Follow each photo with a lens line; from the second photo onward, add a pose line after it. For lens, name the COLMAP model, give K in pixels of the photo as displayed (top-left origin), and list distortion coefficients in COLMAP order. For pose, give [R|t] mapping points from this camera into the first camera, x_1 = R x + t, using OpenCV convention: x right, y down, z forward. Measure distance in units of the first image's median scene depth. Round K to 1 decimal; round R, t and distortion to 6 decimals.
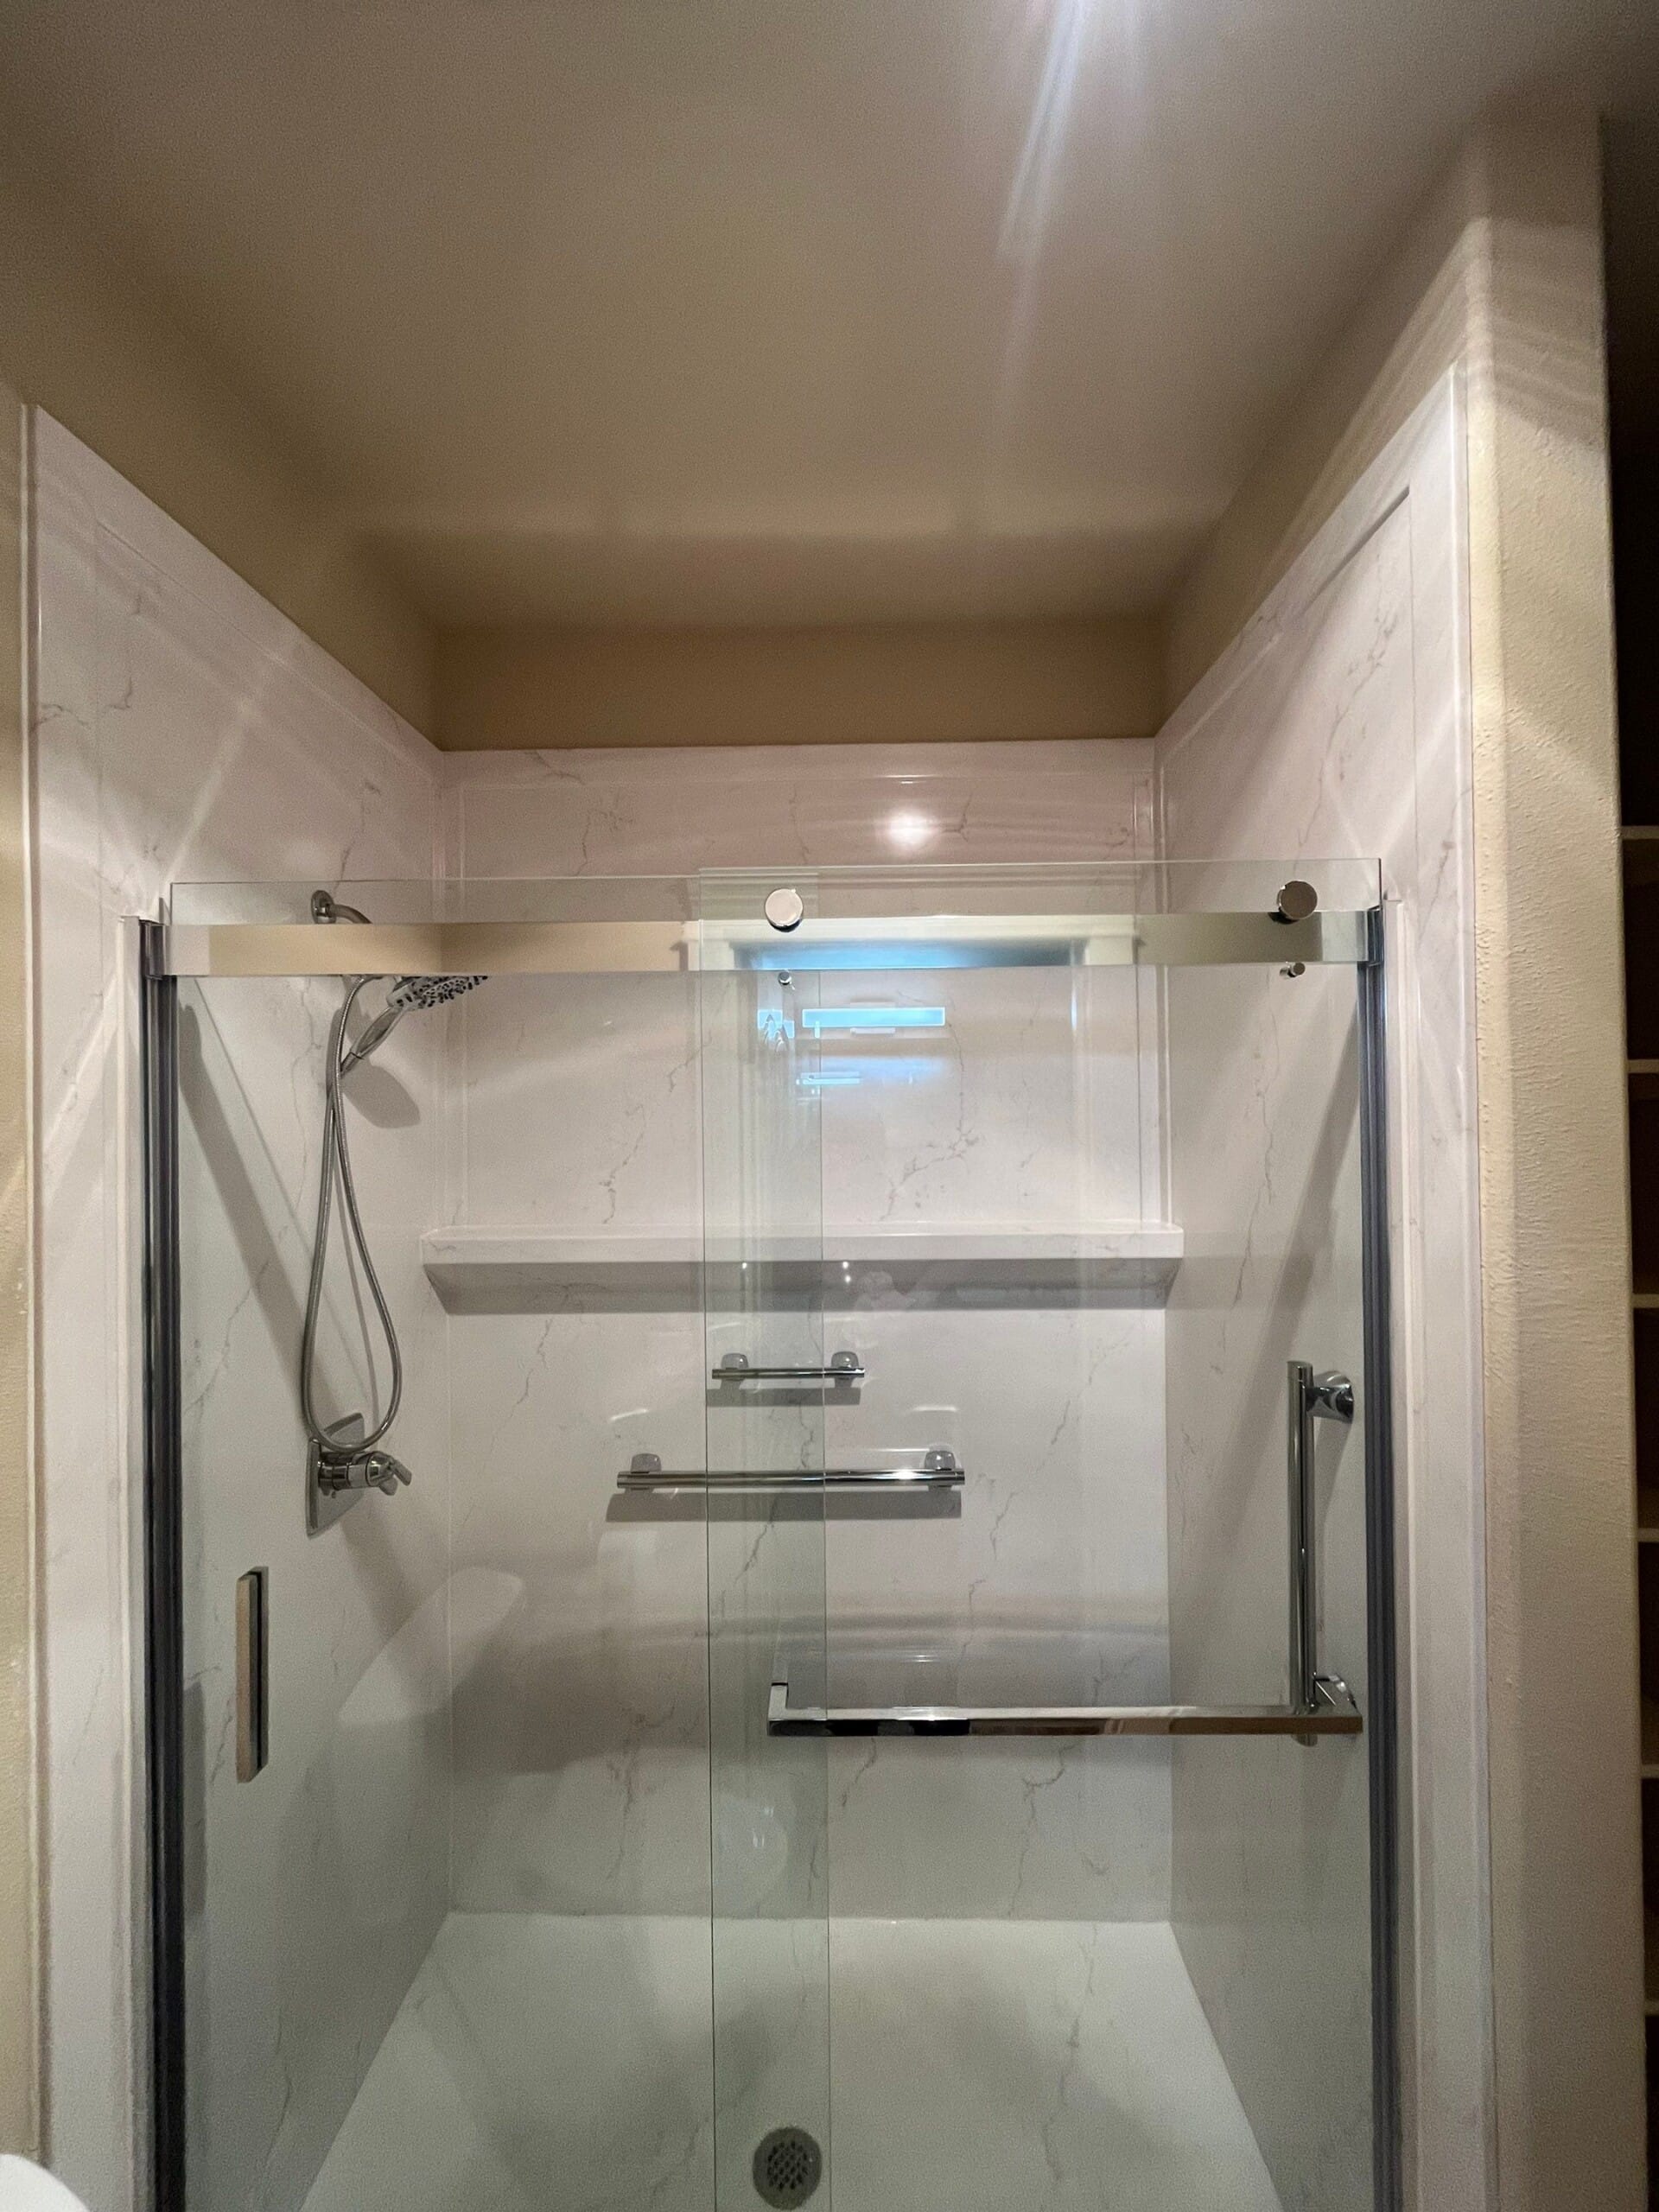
lens RADIAL K [[891.1, 0, 824.3], [0, 891.1, 1099.7], [0, 0, 1]] dist [-0.001806, 0.000695]
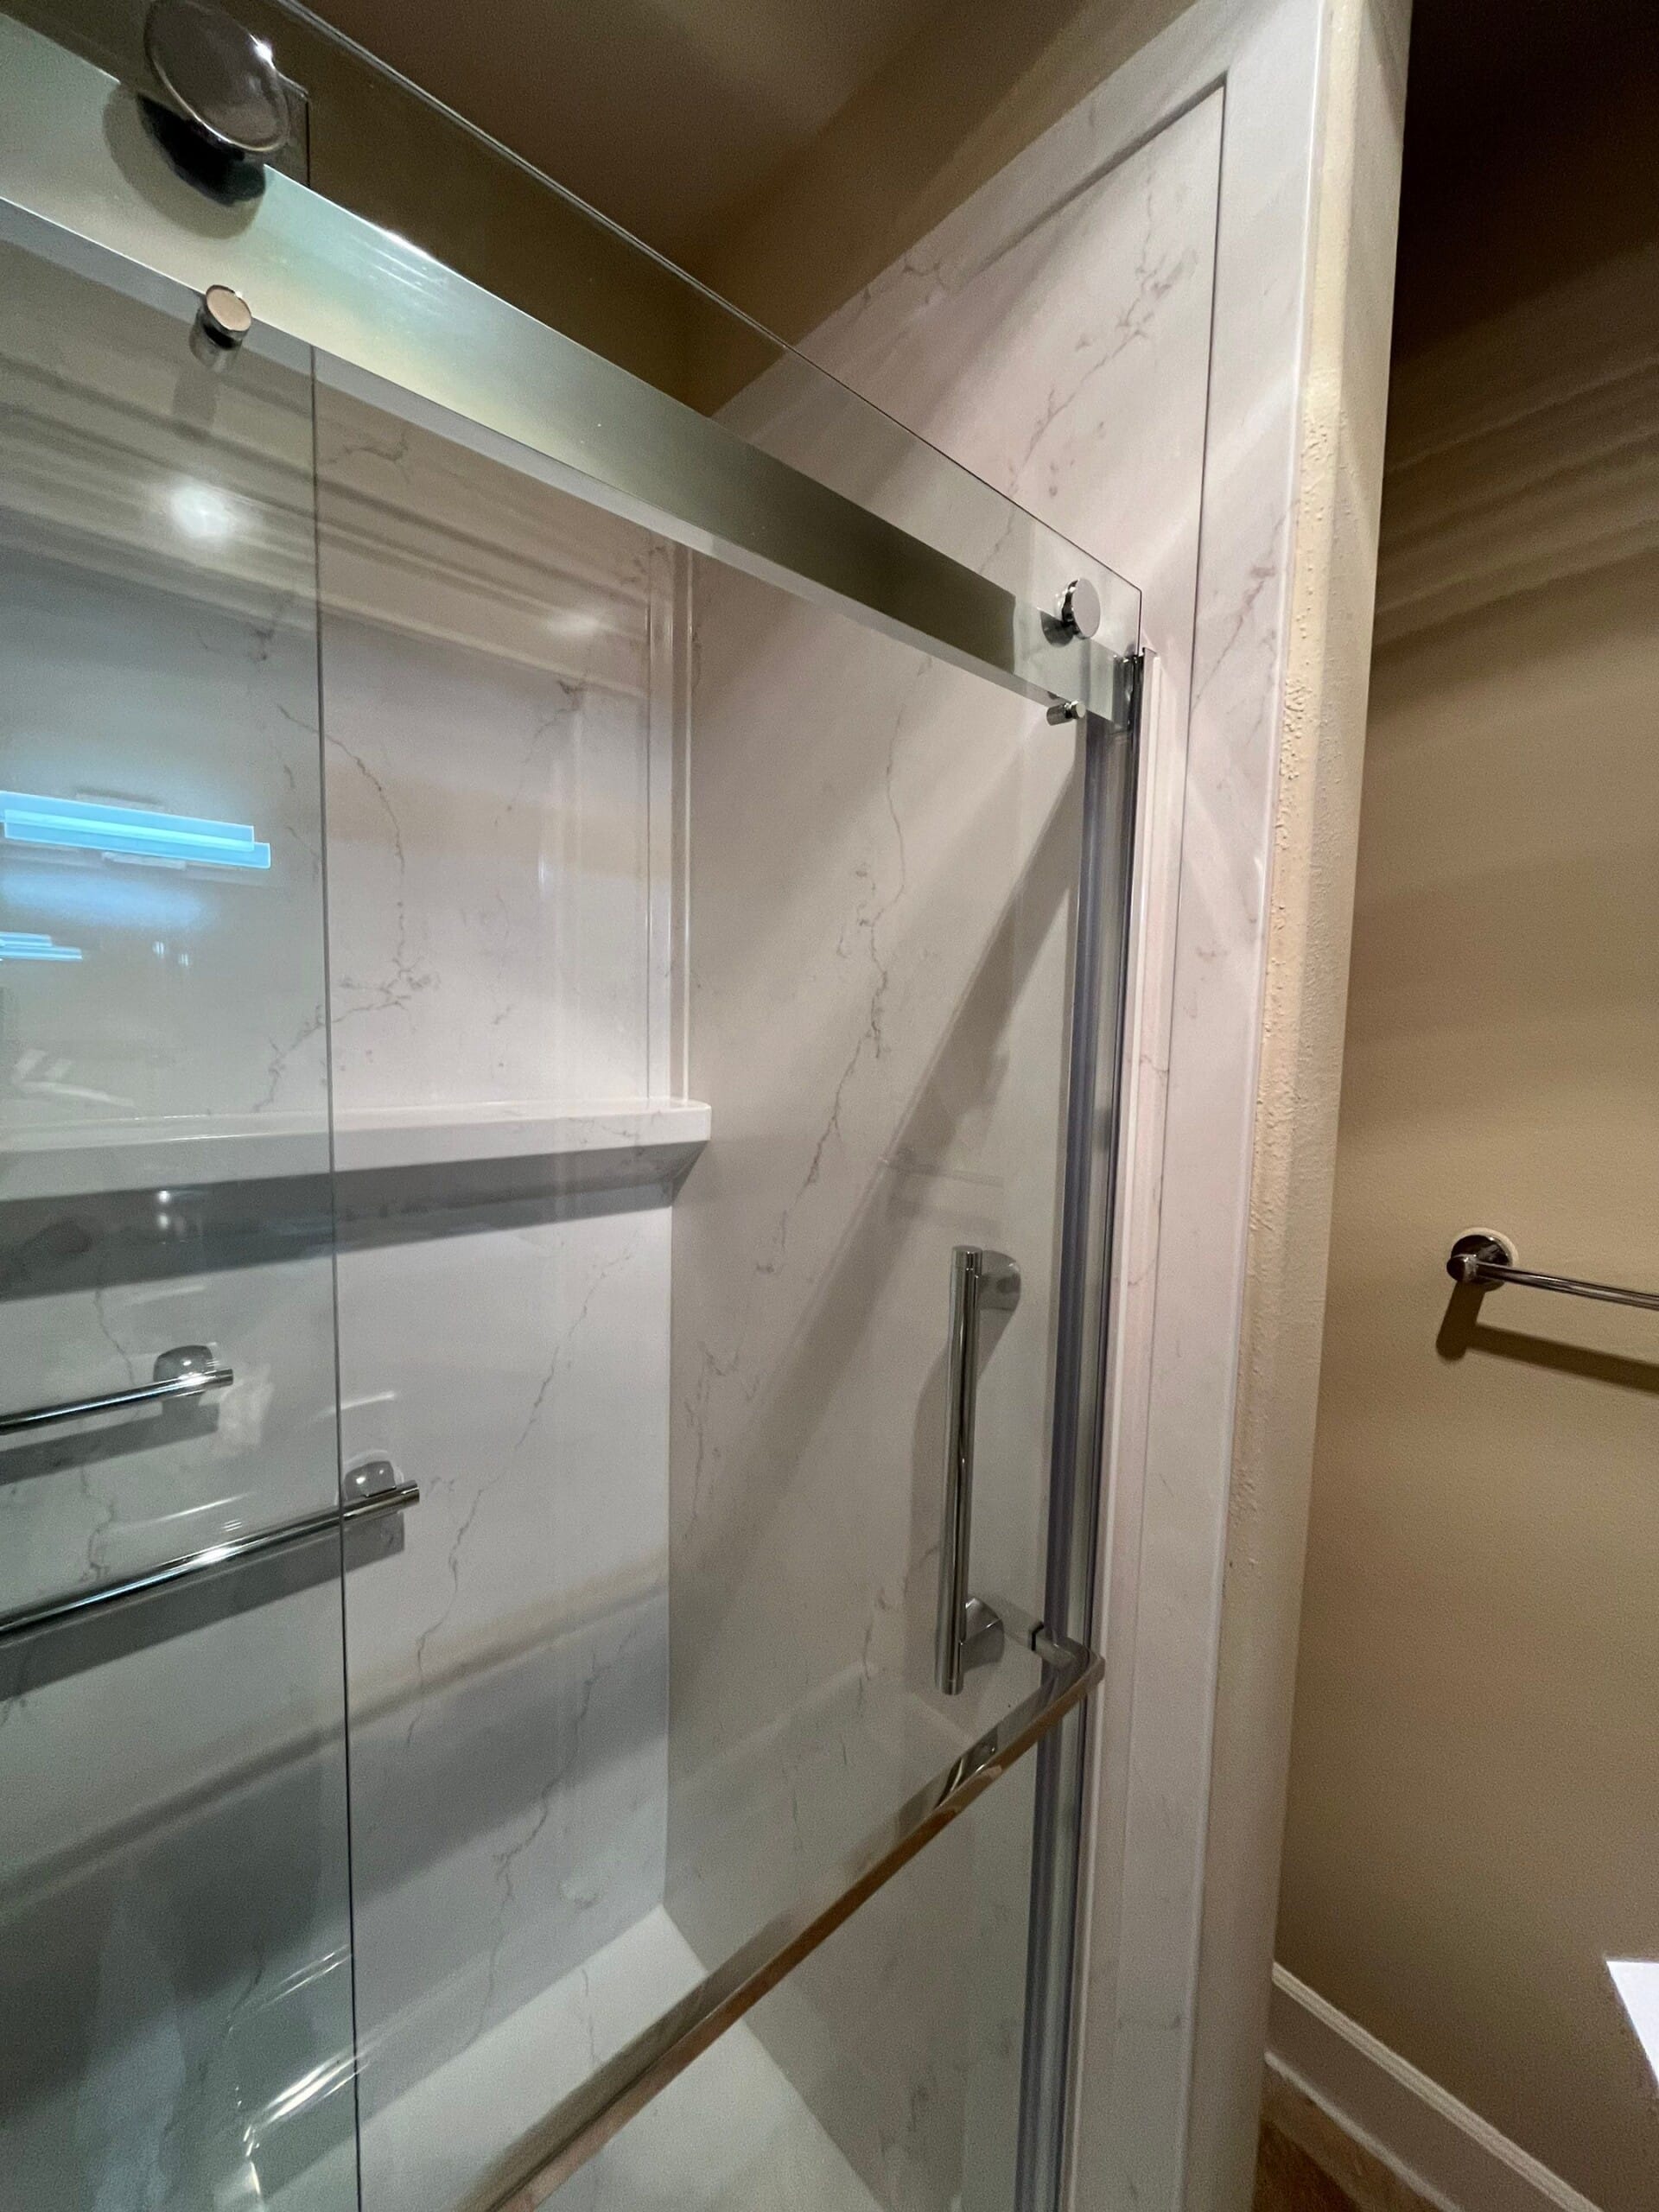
lens RADIAL K [[891.1, 0, 831.9], [0, 891.1, 1101.3], [0, 0, 1]] dist [-0.001806, 0.000695]
pose [[0.718620, -0.032573, 0.694640, -0.077193], [-0.040727, 0.995216, 0.088801, 0.071517], [-0.694209, -0.092105, 0.713856, 0.379624]]
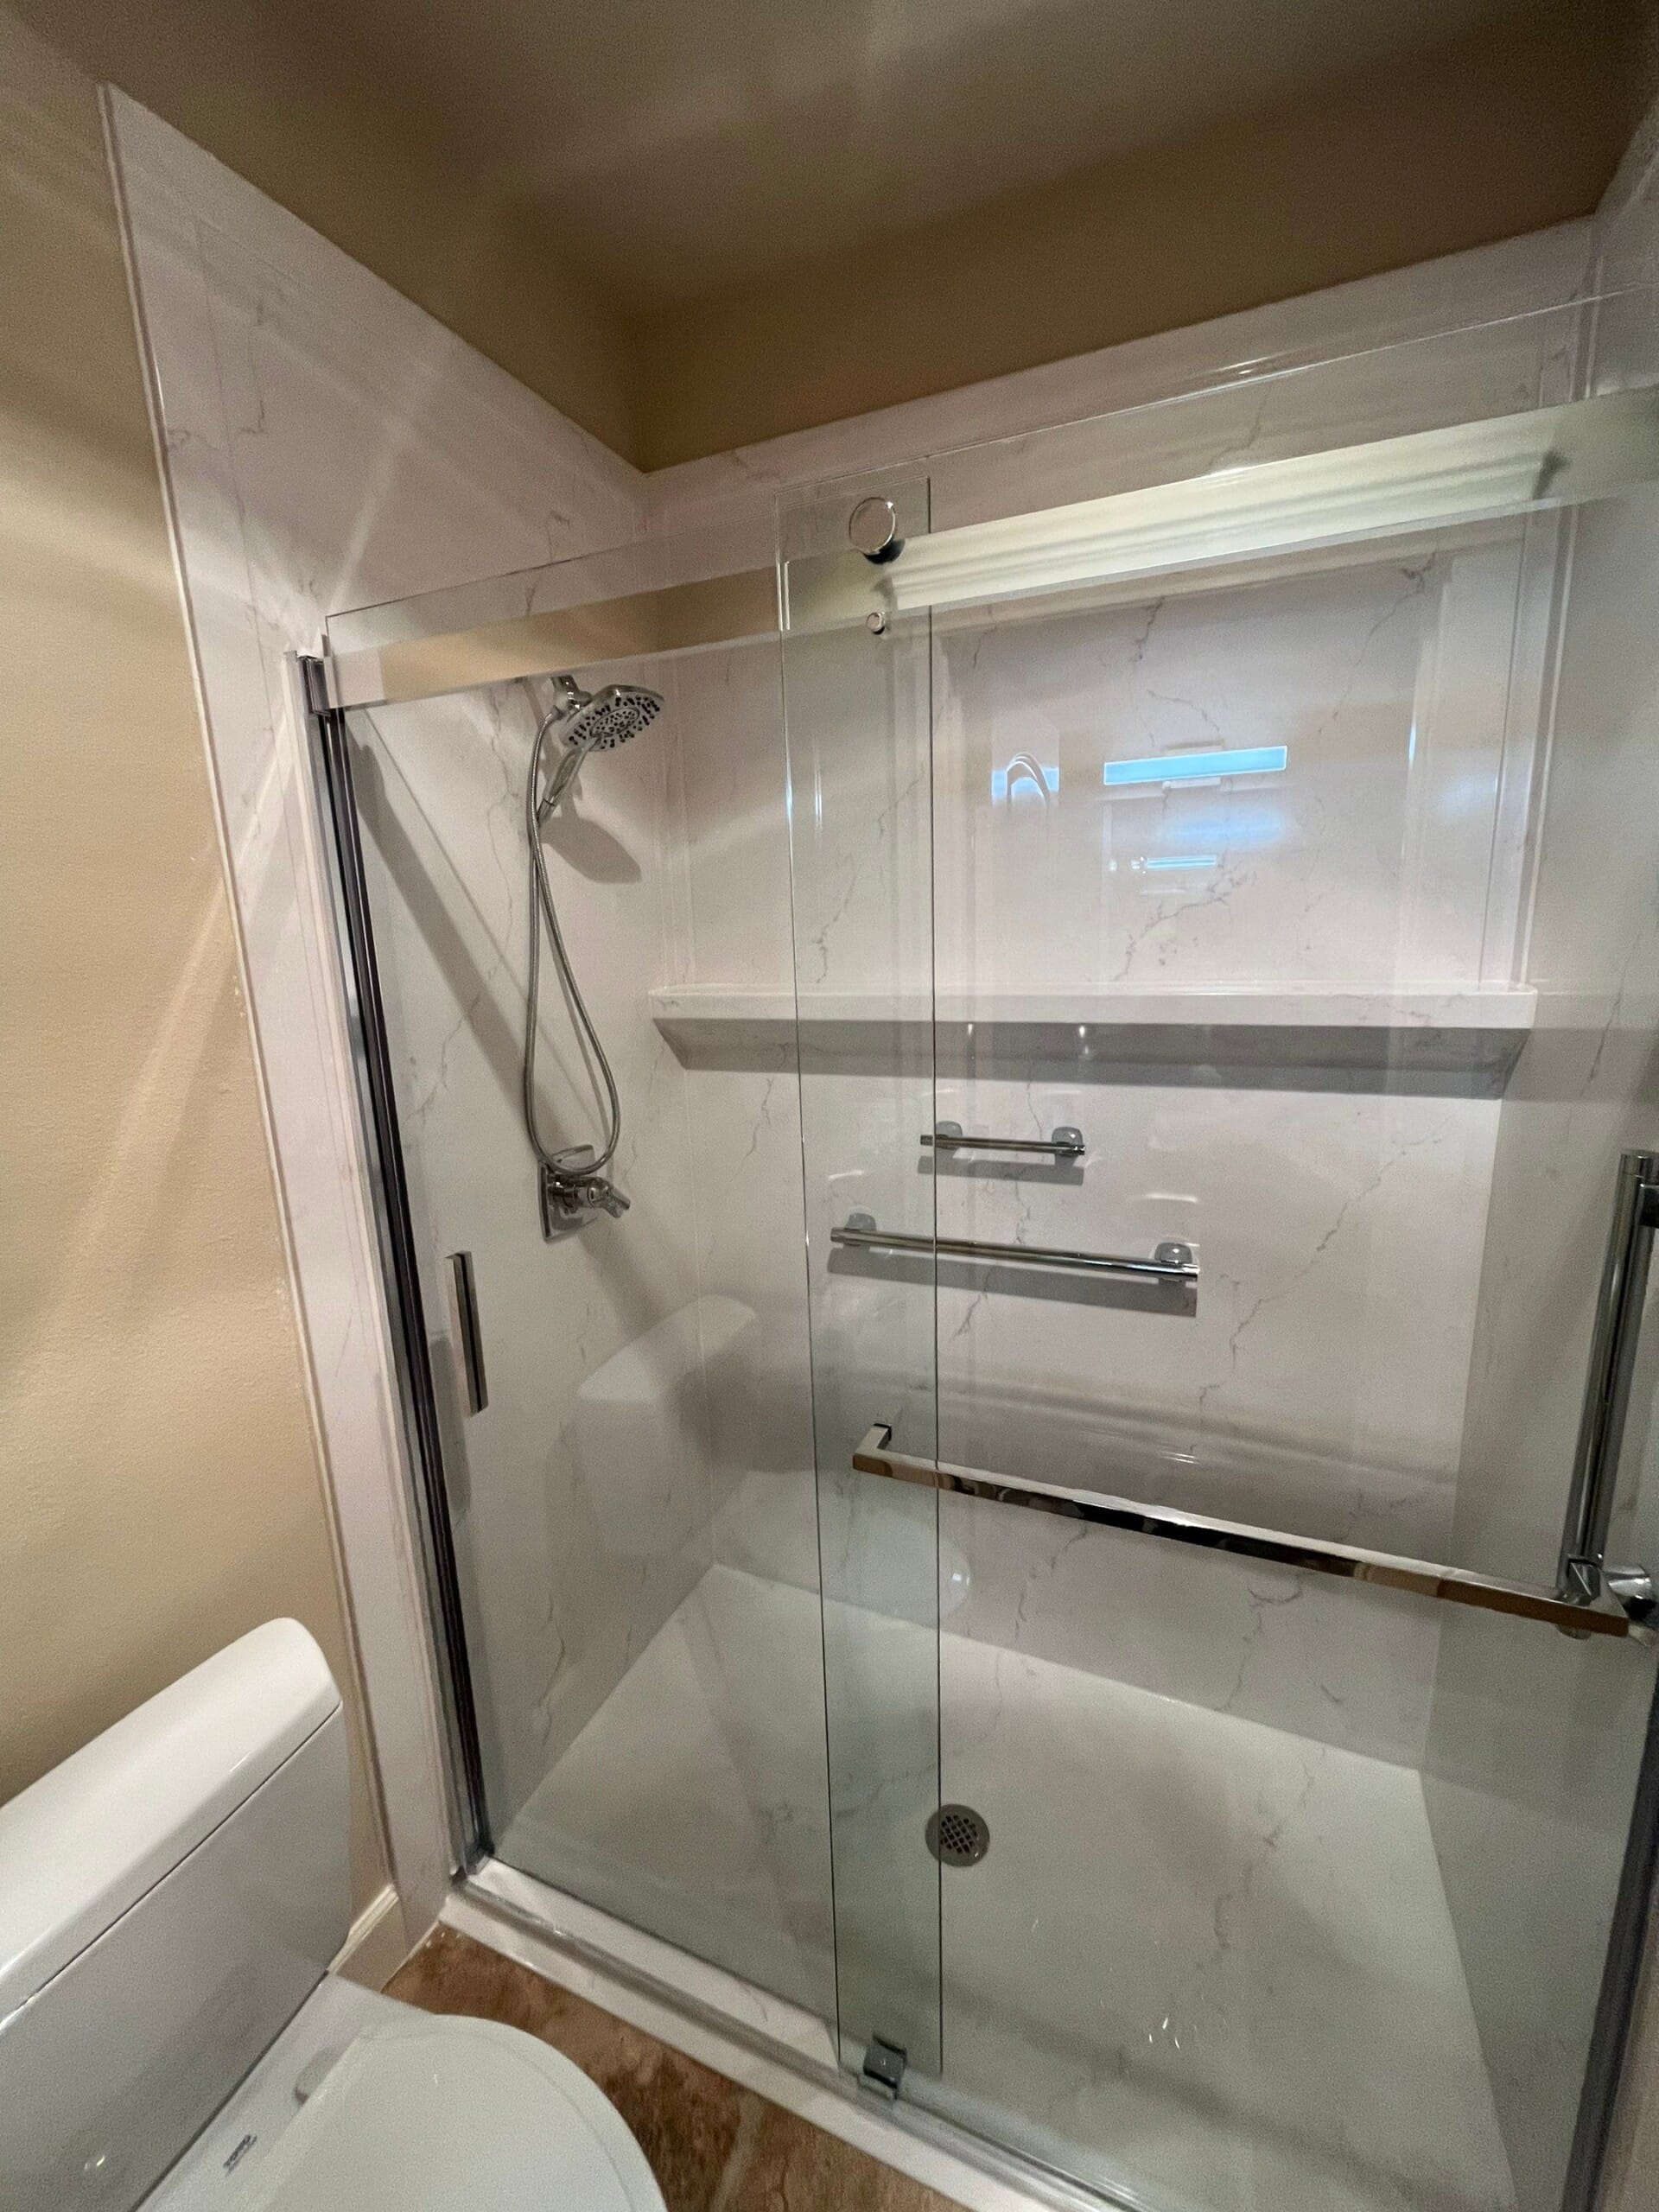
lens RADIAL K [[891.1, 0, 831.3], [0, 891.1, 1095.6], [0, 0, 1]] dist [-0.001806, 0.000695]
pose [[0.927179, 0.051884, -0.371009, 0.152479], [0.026103, 0.979008, 0.202145, 0.072768], [0.373709, -0.197109, 0.906361, 0.117372]]
